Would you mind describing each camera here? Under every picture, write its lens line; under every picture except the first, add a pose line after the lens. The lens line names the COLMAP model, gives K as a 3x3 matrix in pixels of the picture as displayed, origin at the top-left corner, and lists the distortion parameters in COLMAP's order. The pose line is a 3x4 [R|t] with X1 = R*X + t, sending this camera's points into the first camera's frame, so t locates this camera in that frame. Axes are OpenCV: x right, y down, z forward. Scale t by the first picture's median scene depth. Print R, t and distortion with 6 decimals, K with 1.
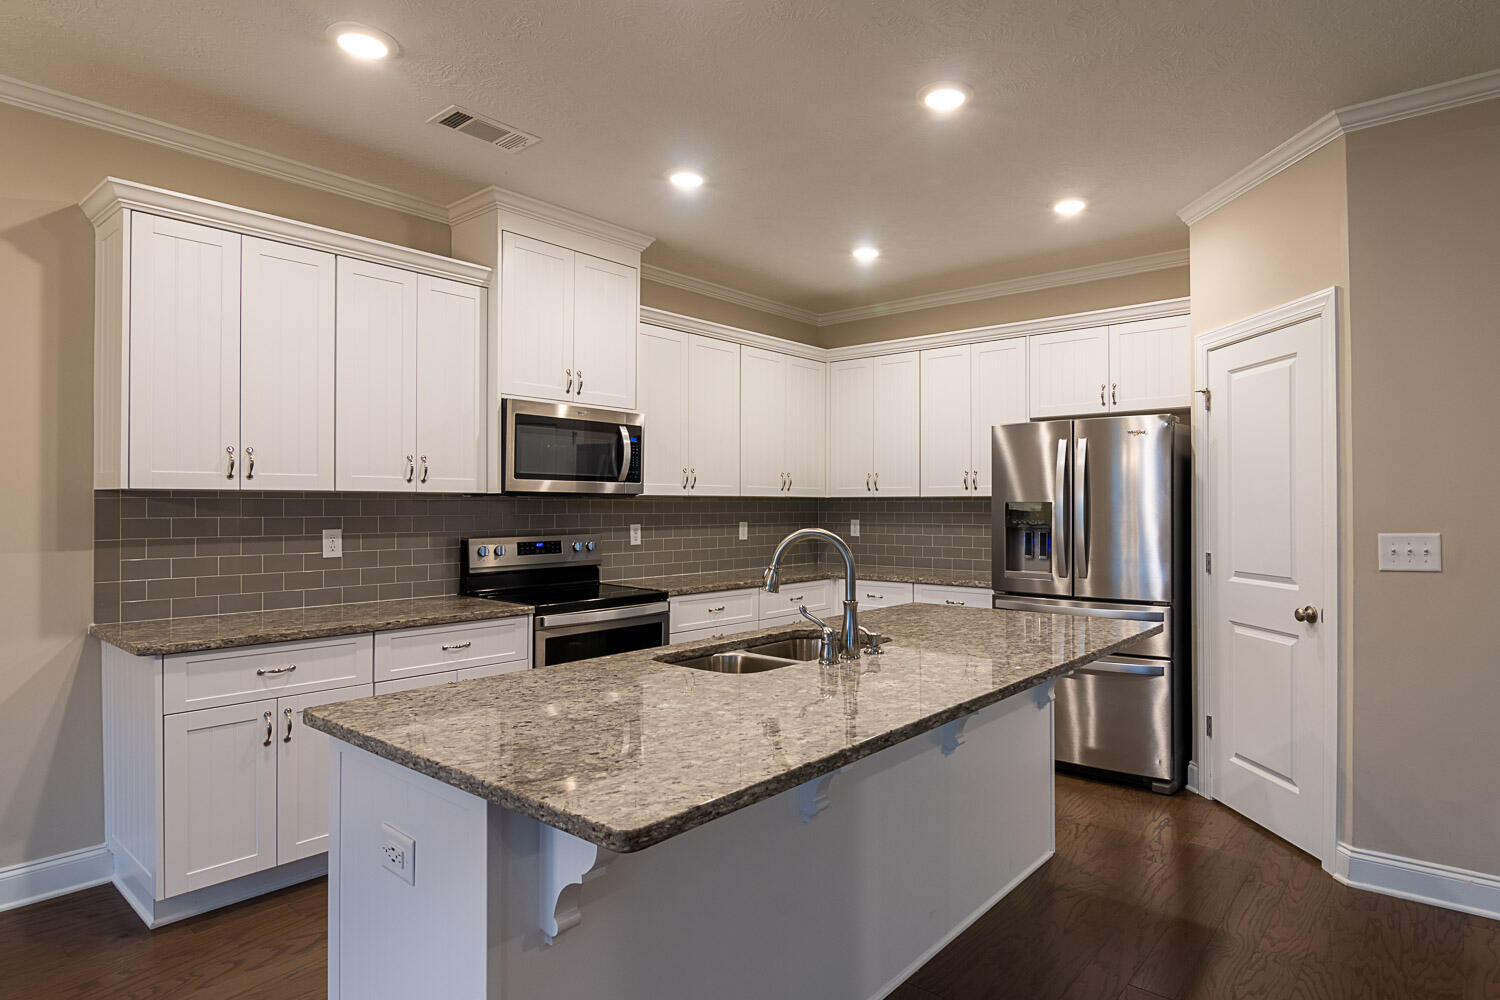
lens RADIAL K [[737.4, 0, 759.2], [0, 737.4, 501.7], [0, 0, 1]] dist [-0.005800, -0.002432]
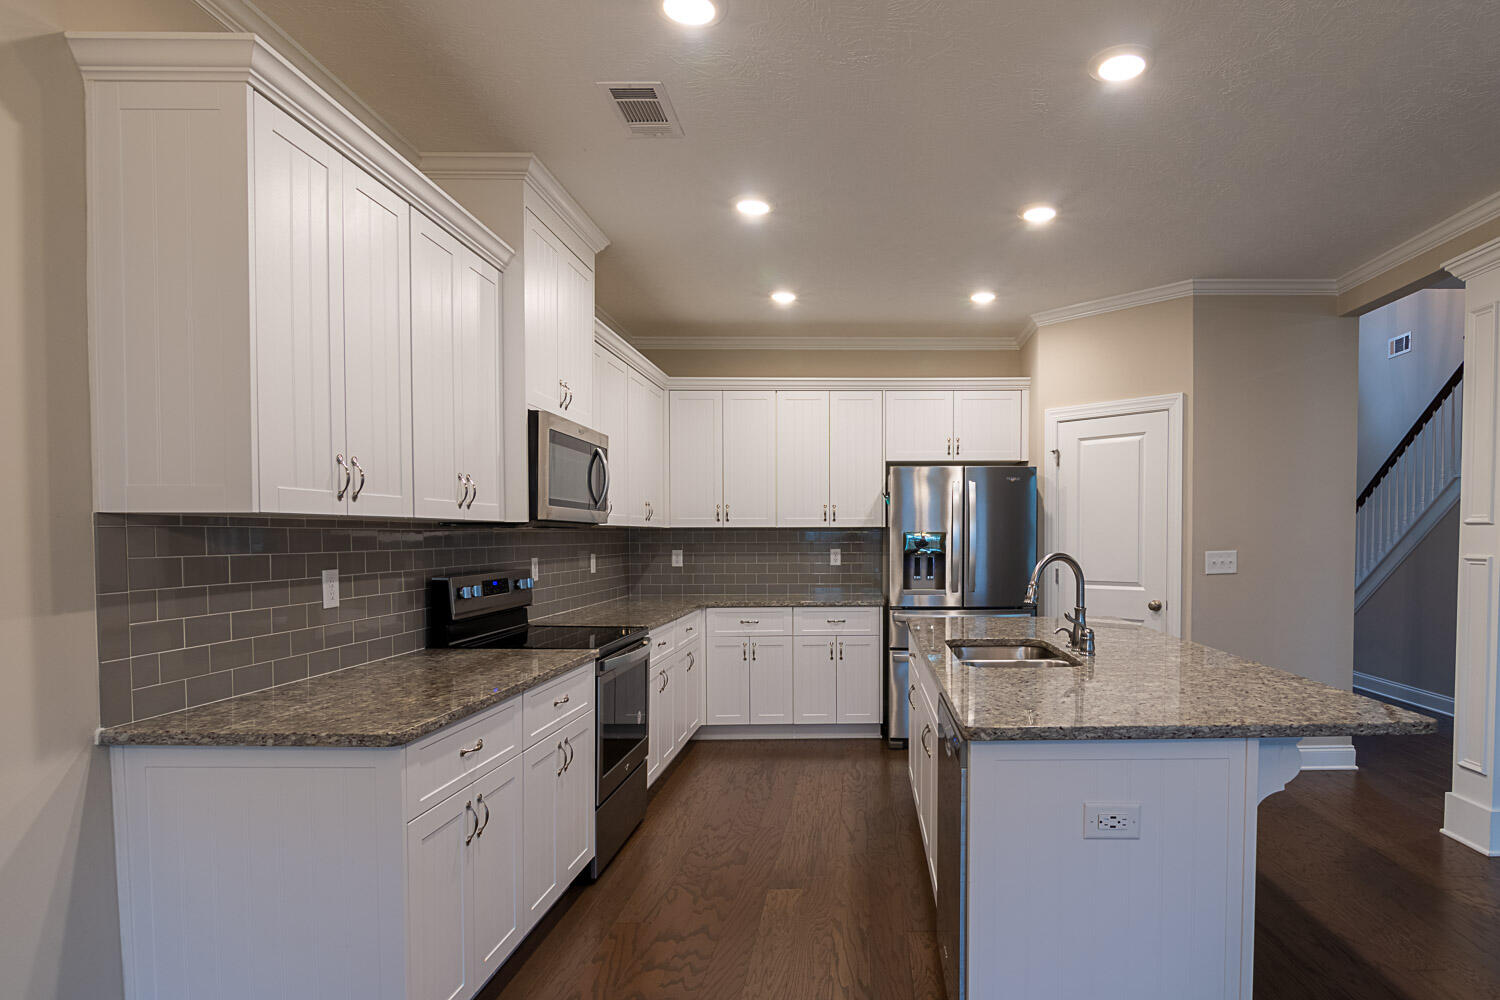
lens RADIAL K [[772.5, 0, 783.2], [0, 772.5, 559.2], [0, 0, 1]] dist [-0.006386, -0.000298]
pose [[0.817447, -0.020487, 0.575640, -0.642926], [0.000173, 0.999376, 0.035323, 0.000064], [-0.576004, -0.028775, 0.816940, 0.108906]]
